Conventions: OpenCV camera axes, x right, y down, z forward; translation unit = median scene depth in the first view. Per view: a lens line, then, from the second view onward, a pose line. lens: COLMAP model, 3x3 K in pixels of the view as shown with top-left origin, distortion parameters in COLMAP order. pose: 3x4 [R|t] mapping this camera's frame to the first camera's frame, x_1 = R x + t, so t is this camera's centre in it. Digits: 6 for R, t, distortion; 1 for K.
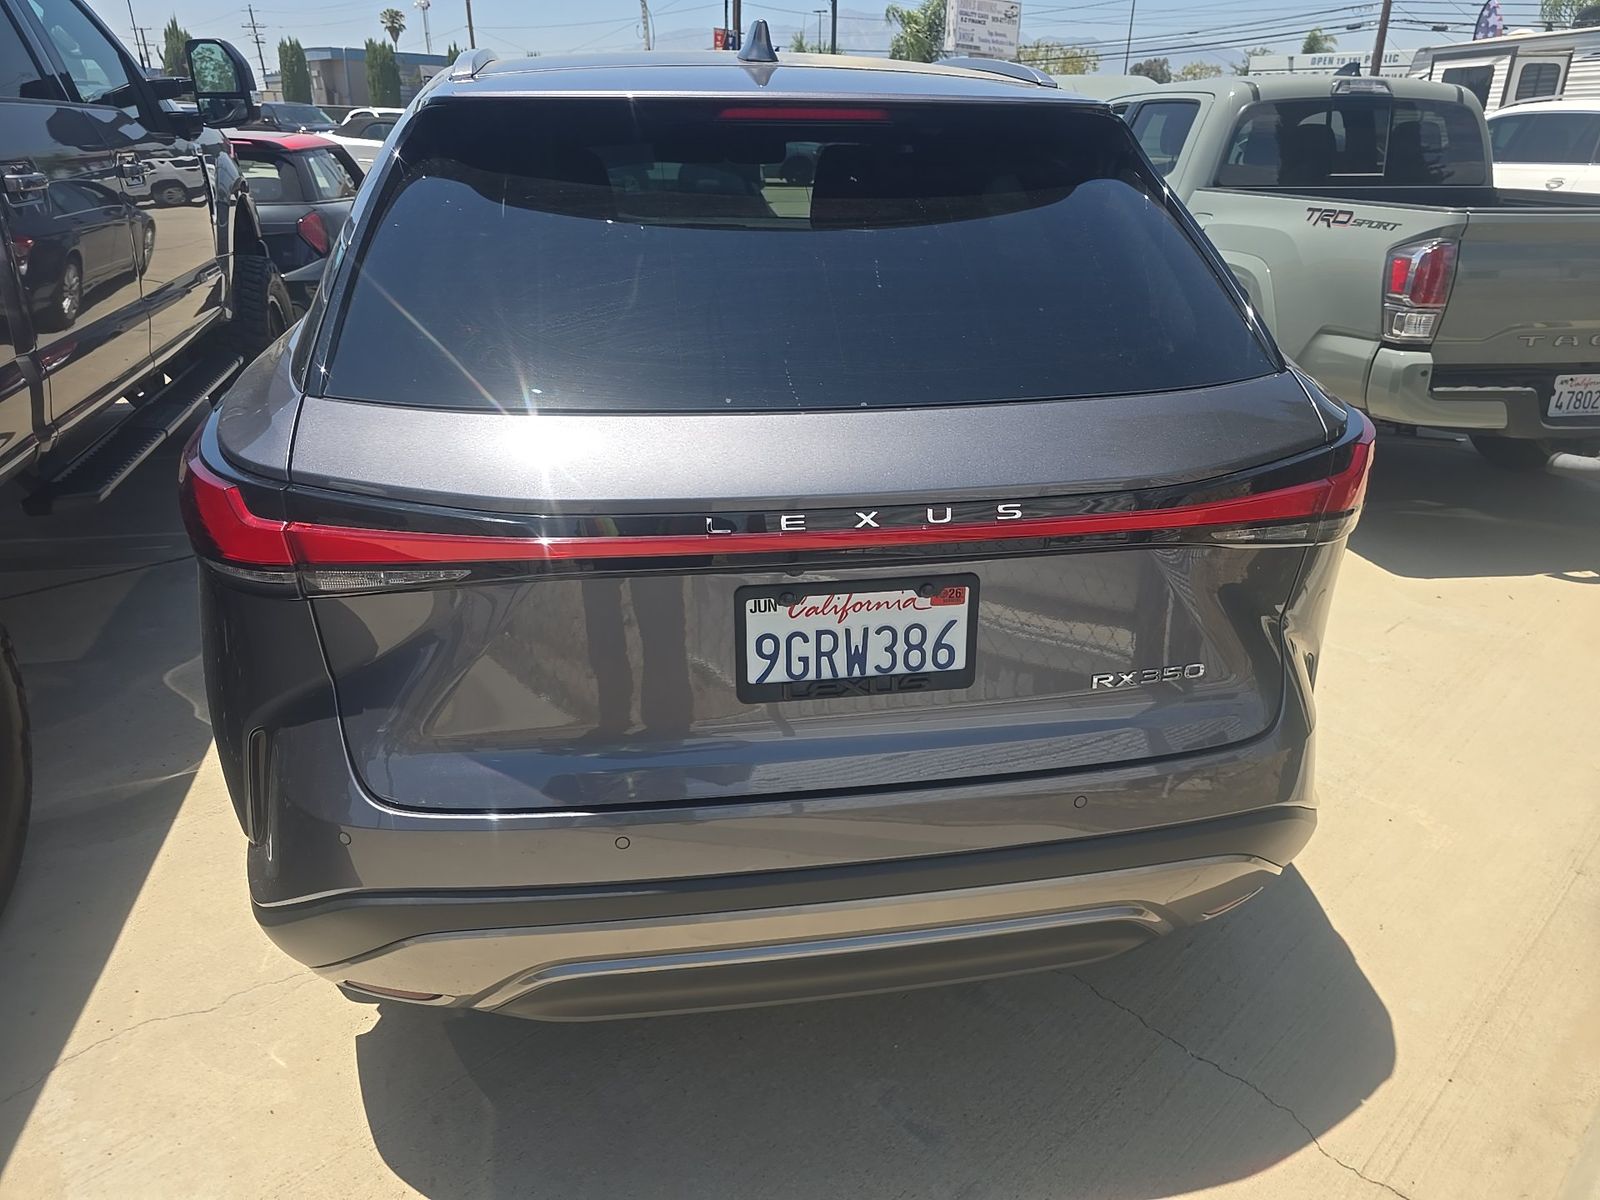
lens RADIAL K [[1097.9, 0, 799.2], [0, 1097.9, 595.6], [0, 0, 1]] dist [0.020394, -0.018902]
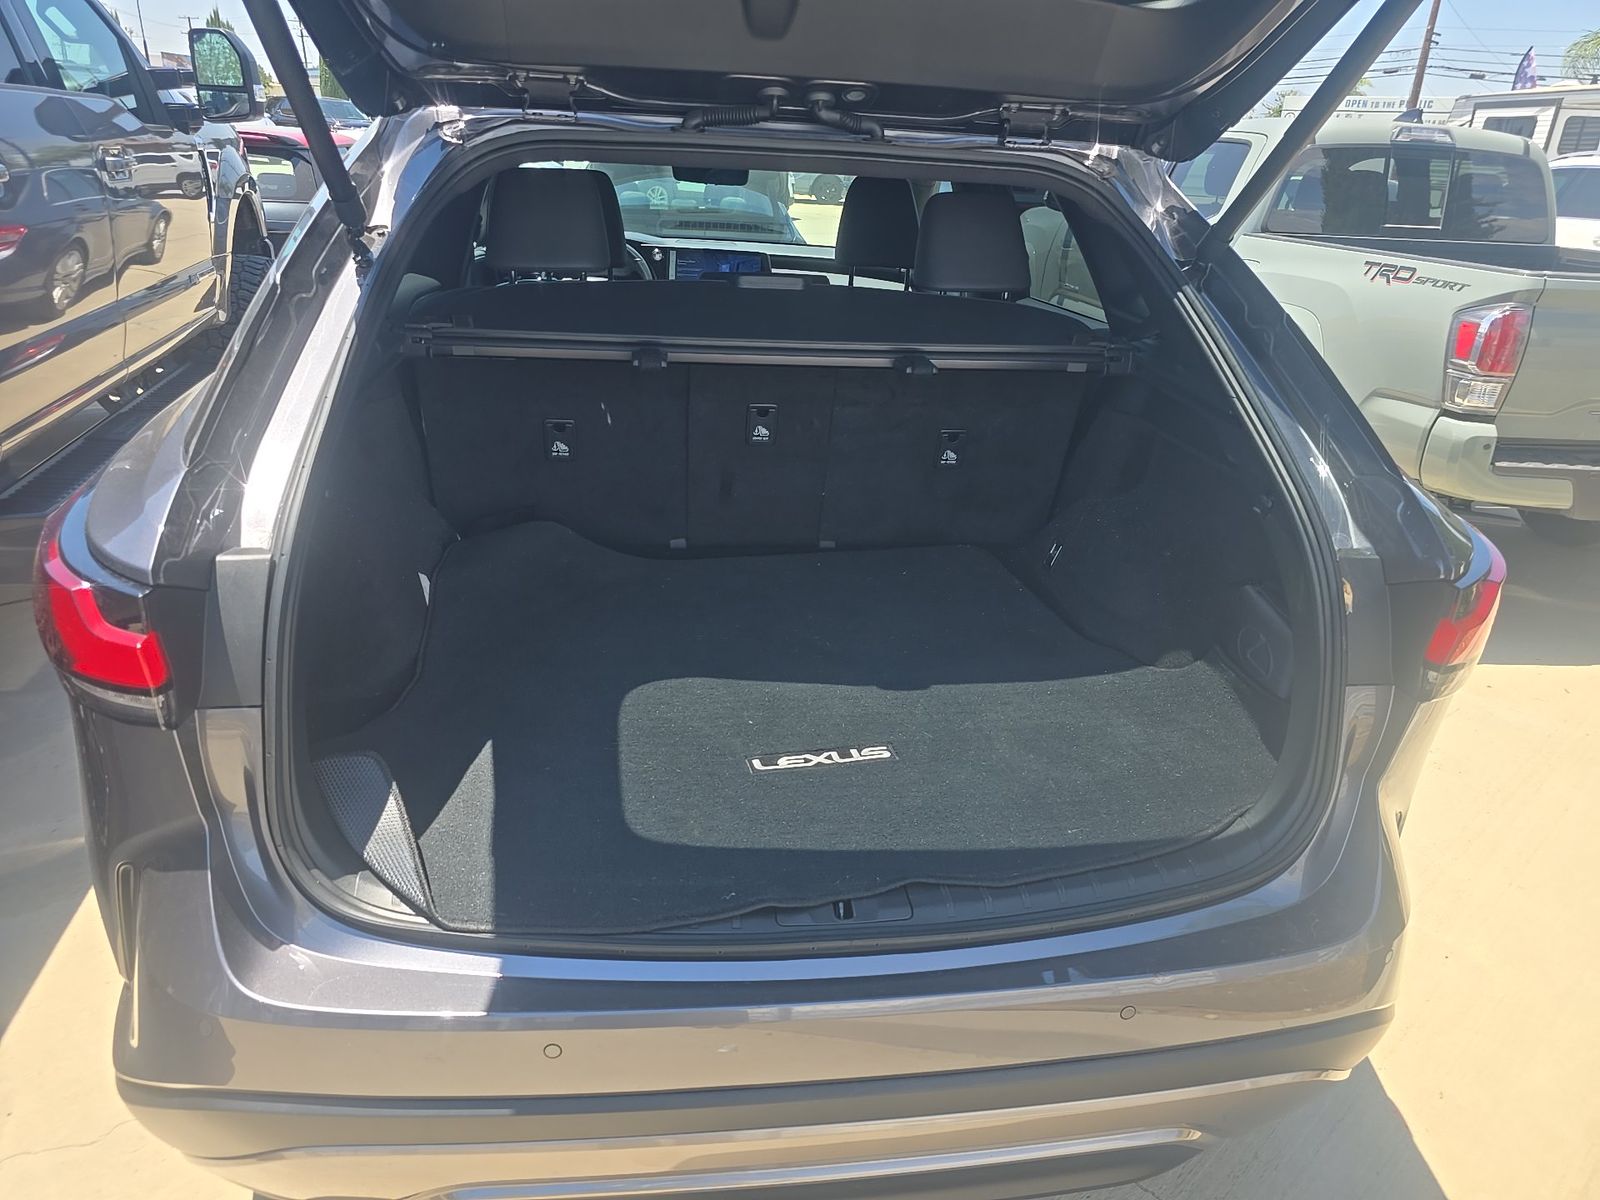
lens RADIAL K [[1097.9, 0, 792.1], [0, 1097.9, 602.2], [0, 0, 1]] dist [0.020394, -0.018902]
pose [[0.998550, 0.052200, -0.013192, 0.001969], [-0.052302, 0.998603, -0.007524, -0.032453], [0.012781, 0.008203, 0.999885, 0.064190]]
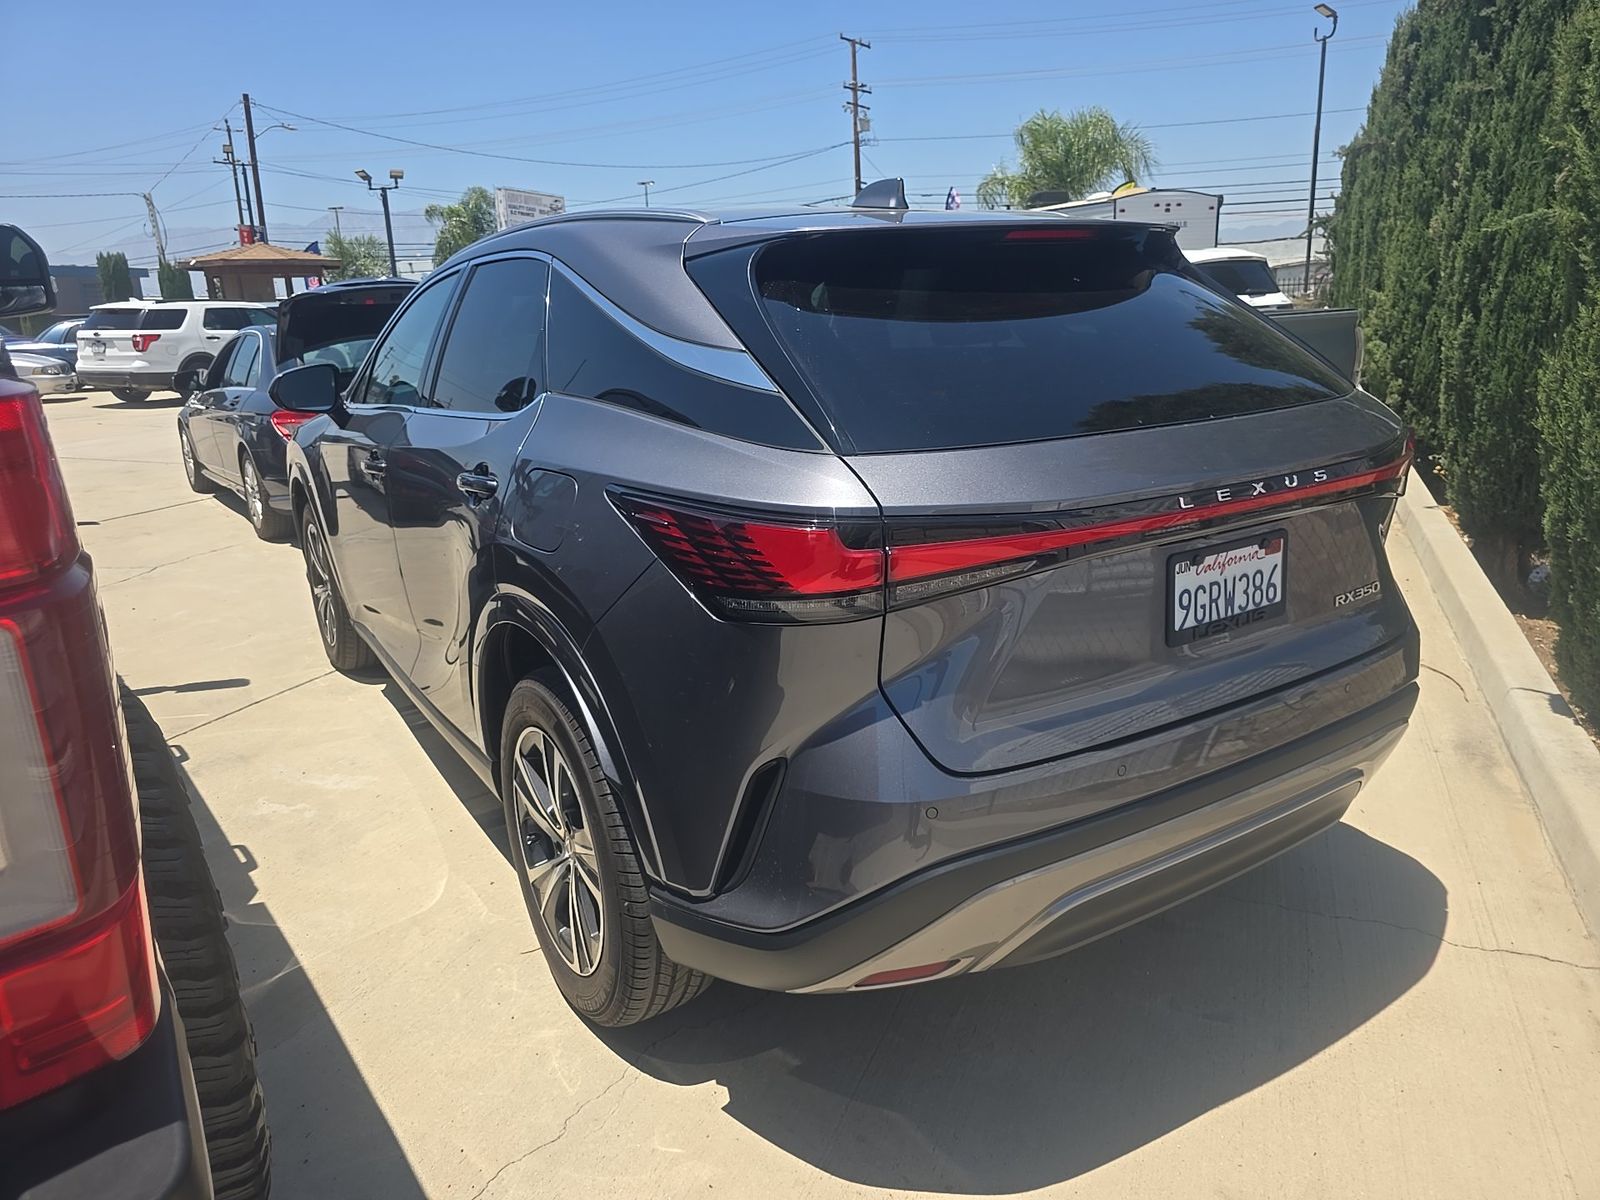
lens RADIAL K [[1097.9, 0, 813.3], [0, 1097.9, 608.7], [0, 0, 1]] dist [0.020394, -0.018902]
pose [[0.913143, -0.151163, 0.378575, -0.333289], [0.201630, 0.974629, -0.097176, 0.033756], [-0.354281, 0.165068, 0.920455, -0.022435]]
